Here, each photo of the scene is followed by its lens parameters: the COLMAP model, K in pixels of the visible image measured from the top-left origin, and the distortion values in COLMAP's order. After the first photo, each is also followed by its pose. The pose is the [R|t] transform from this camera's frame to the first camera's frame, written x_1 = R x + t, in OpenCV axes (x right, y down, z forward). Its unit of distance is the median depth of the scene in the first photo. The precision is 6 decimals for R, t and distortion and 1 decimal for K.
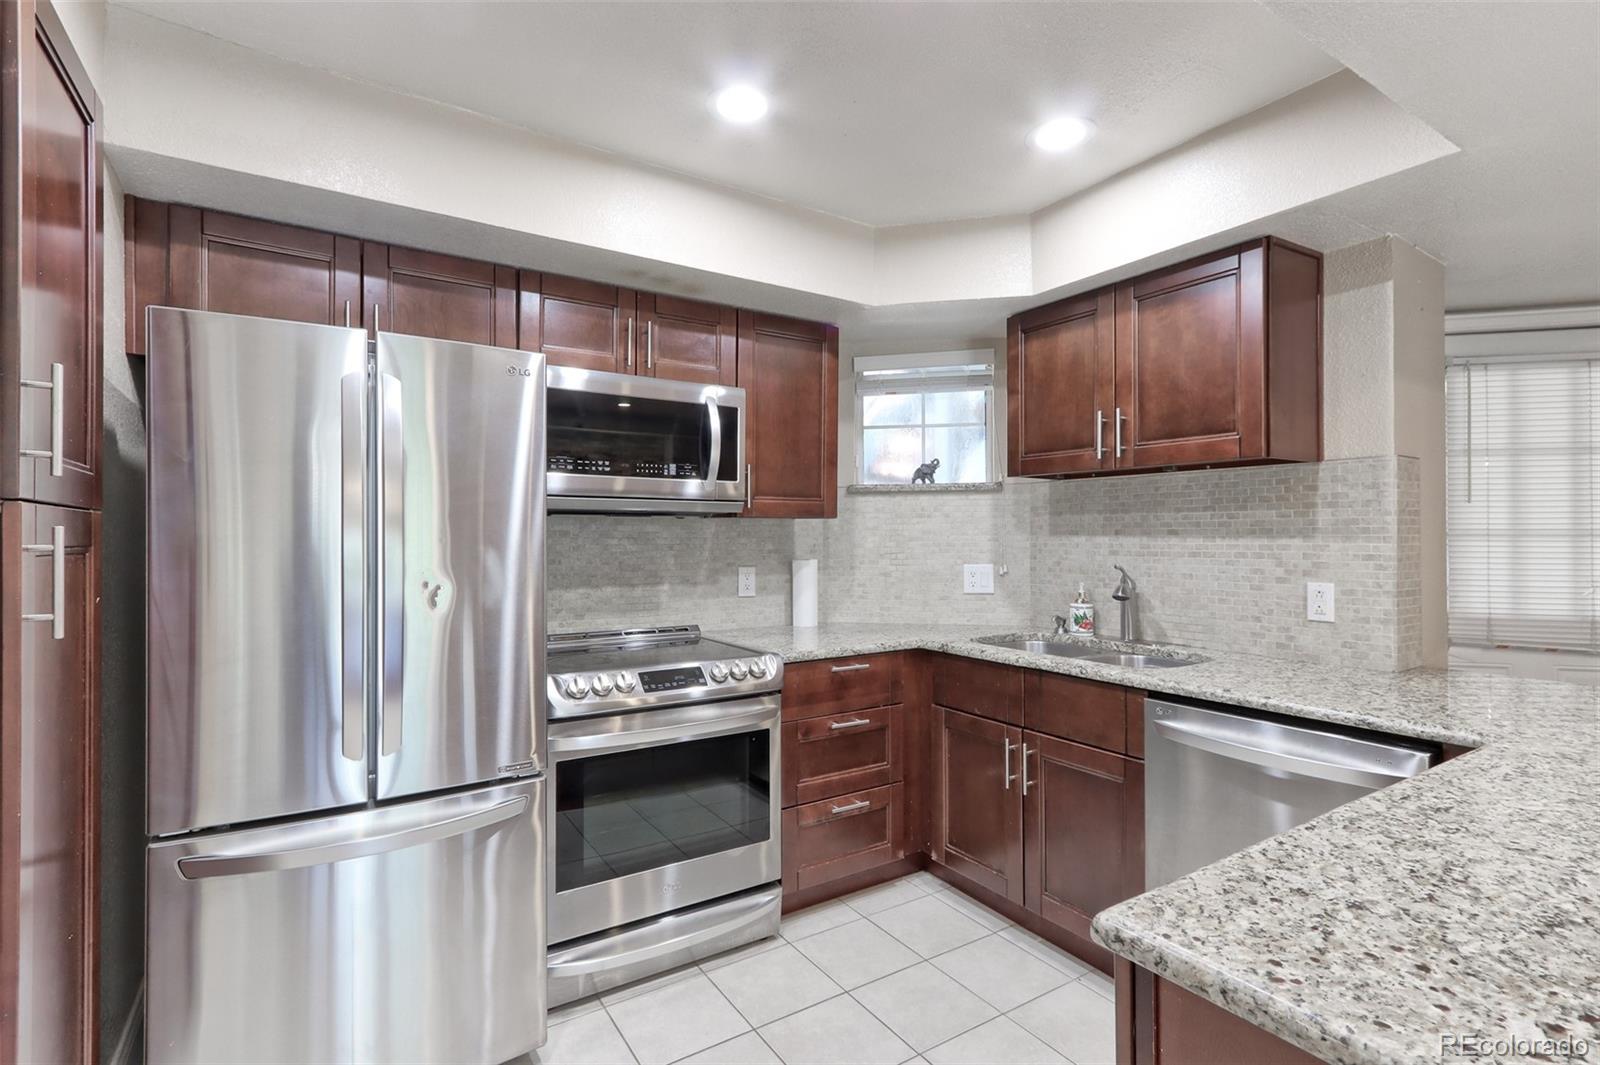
lens RADIAL K [[754.5, 0, 782.9], [0, 754.5, 531.7], [0, 0, 1]] dist [-0.000871, 0.000408]
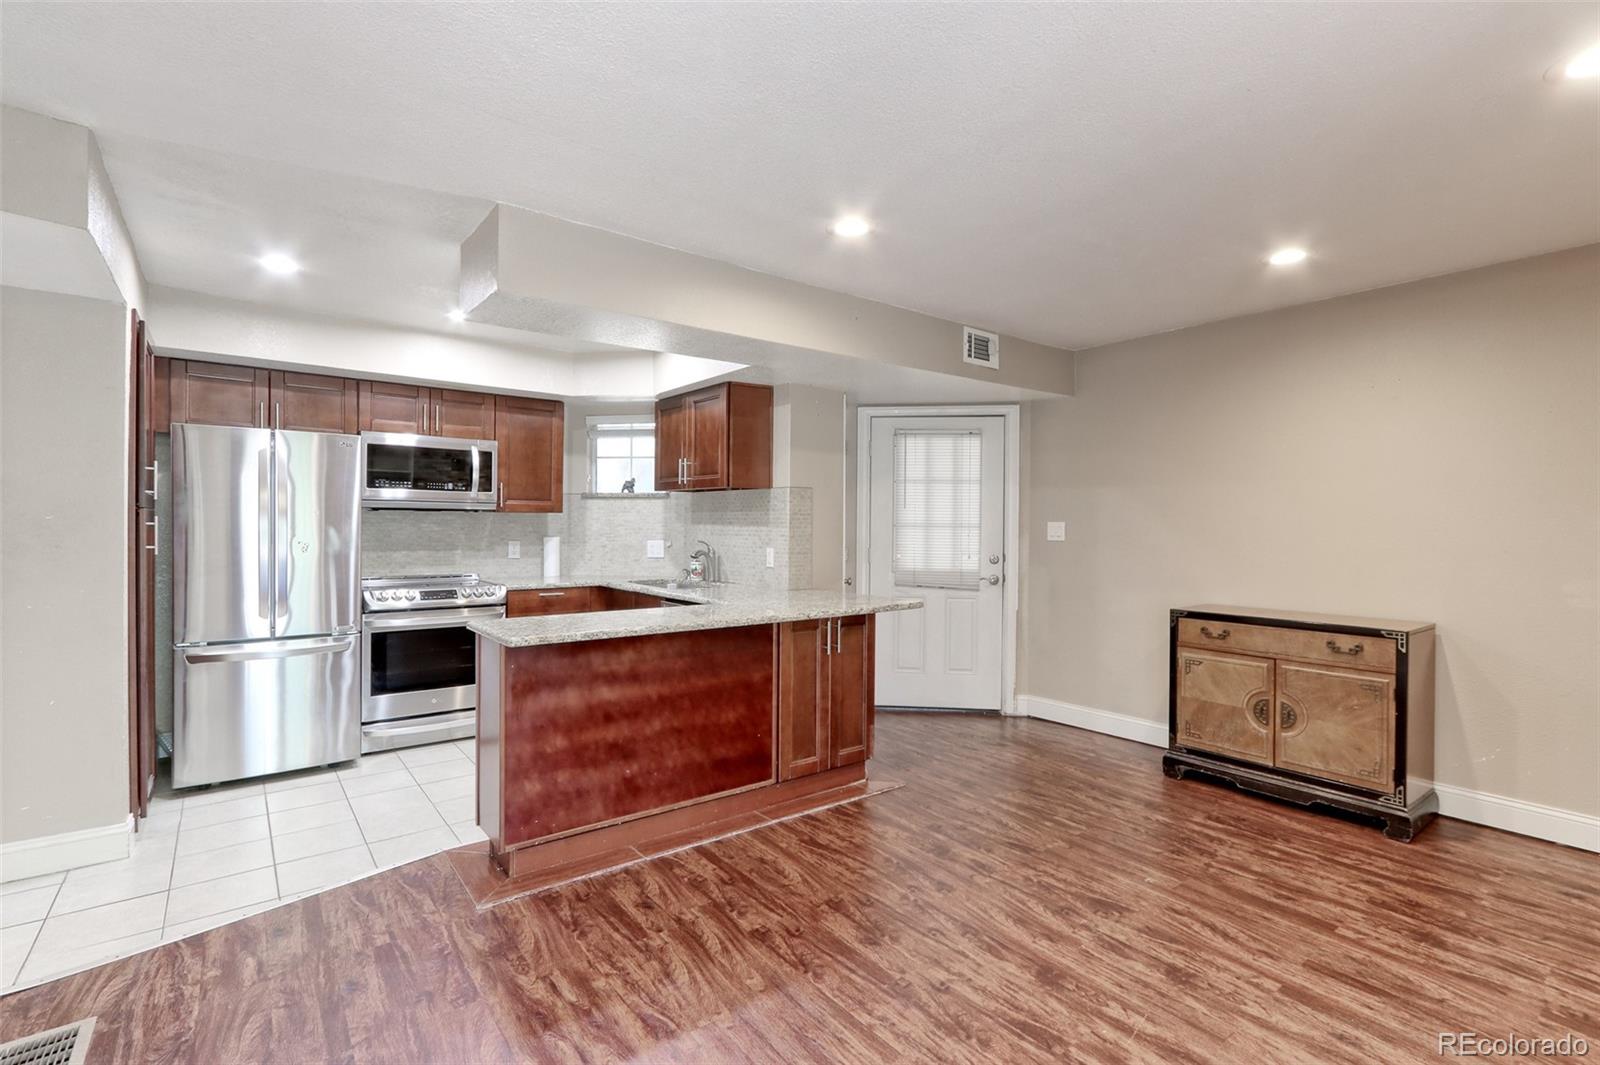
lens RADIAL K [[737.5, 0, 790.6], [0, 737.5, 532.5], [0, 0, 1]] dist [0.000114, 0.000239]
pose [[0.995585, 0.008627, 0.093471, 0.480927], [-0.010342, 0.999787, 0.017873, -0.009309], [-0.093297, -0.018761, 0.995462, -0.817357]]
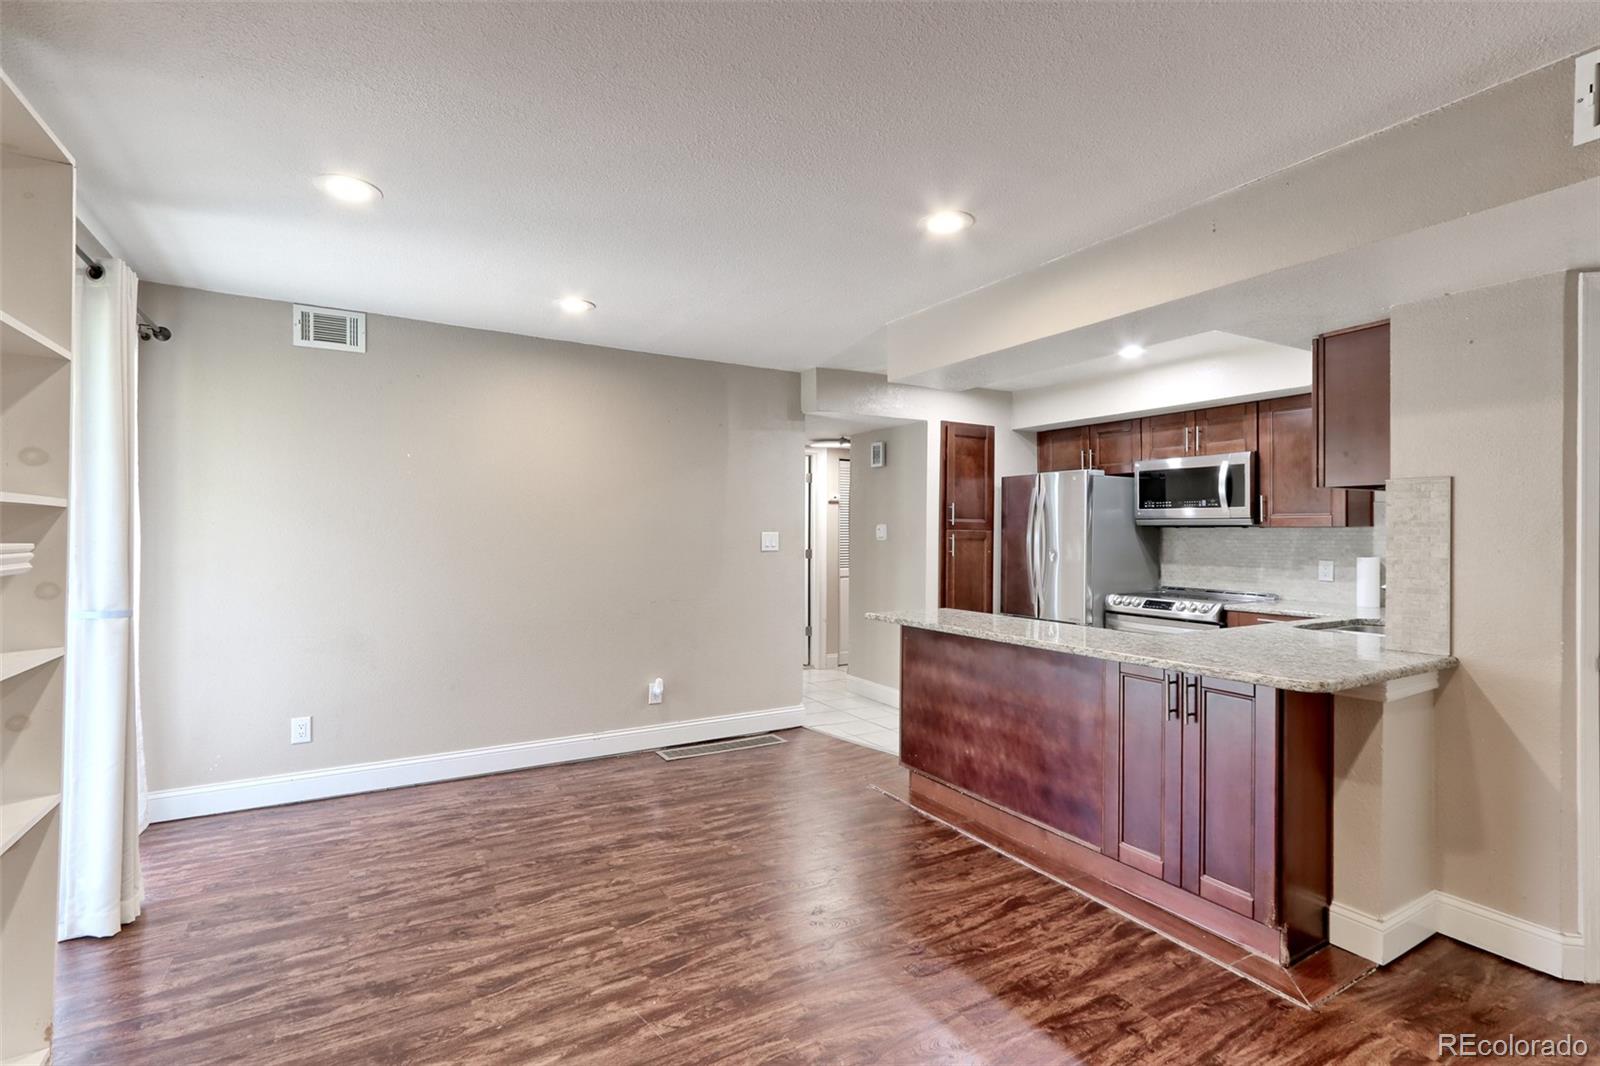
lens RADIAL K [[737.5, 0, 790.6], [0, 737.5, 533.0], [0, 0, 1]] dist [0.000114, 0.000239]
pose [[-0.029458, 0.004459, -0.999556, 1.615978], [0.001134, 0.999990, 0.004427, -0.015541], [0.999565, -0.001003, -0.029463, 0.015702]]
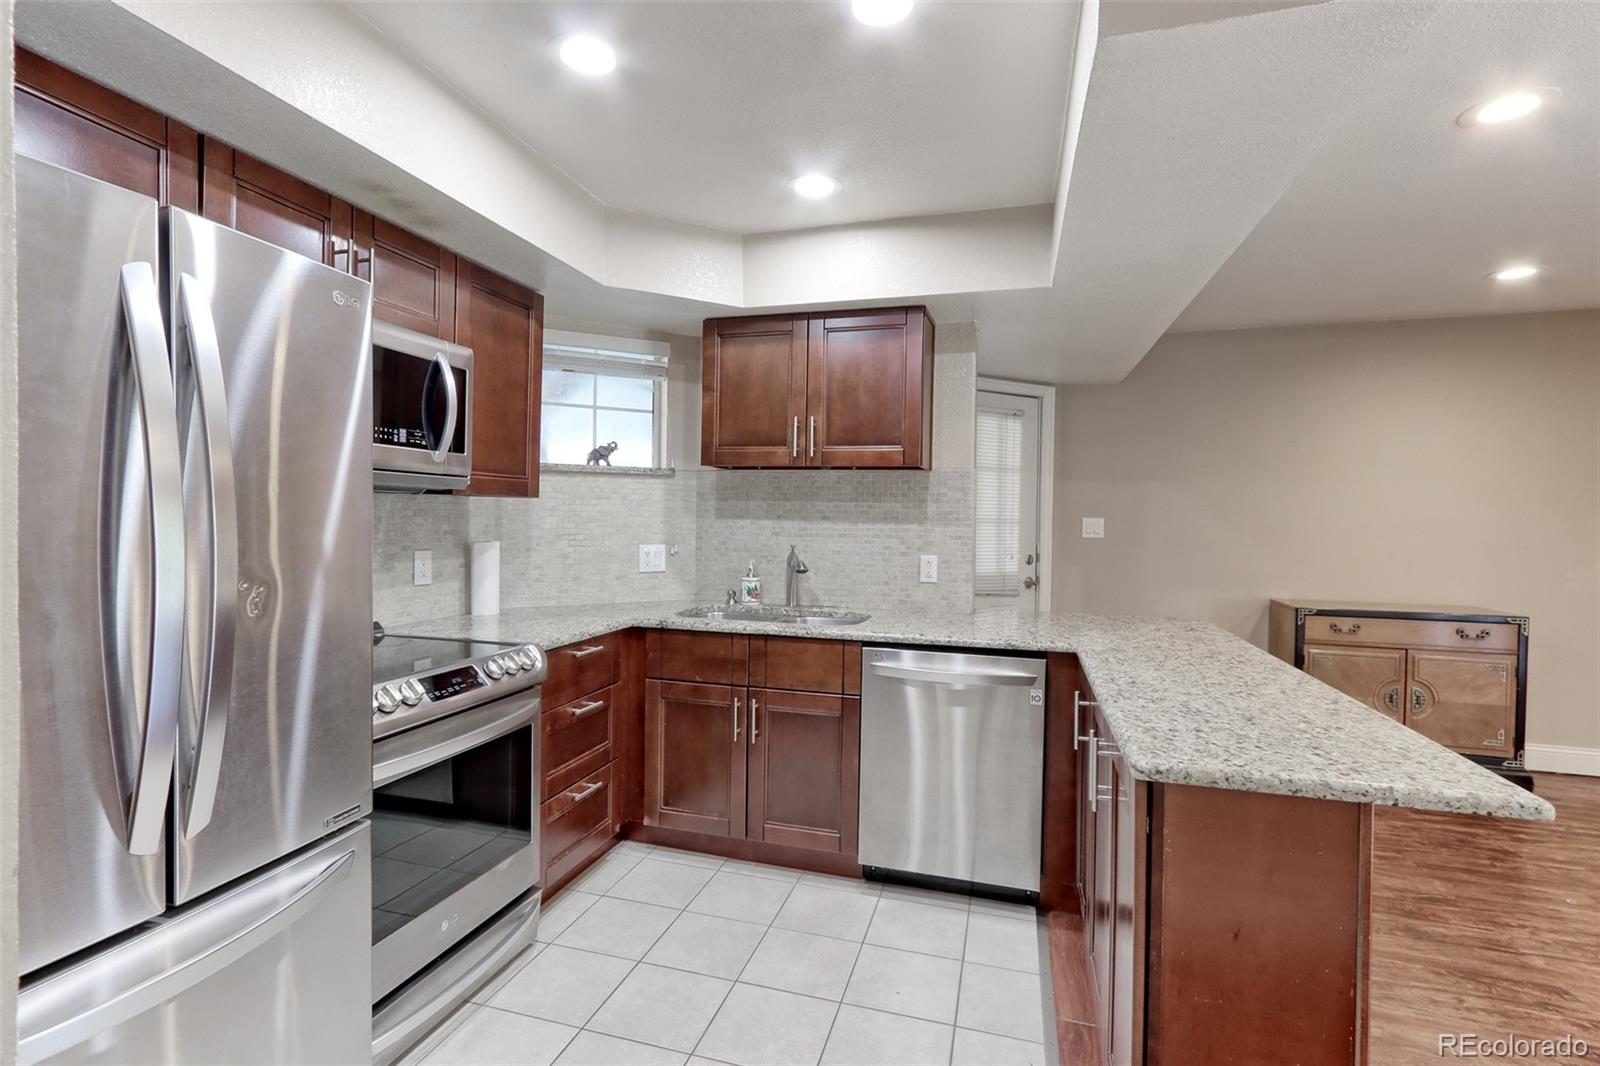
lens RADIAL K [[754.6, 0, 800.0], [0, 754.6, 533.0], [0, 0, 1]] dist [-0.001838, 0.006215]
pose [[0.748976, -0.001394, 0.662596, -0.342789], [-0.019895, 0.999500, 0.024591, -0.004026], [-0.662299, -0.031600, 0.748573, 0.079098]]
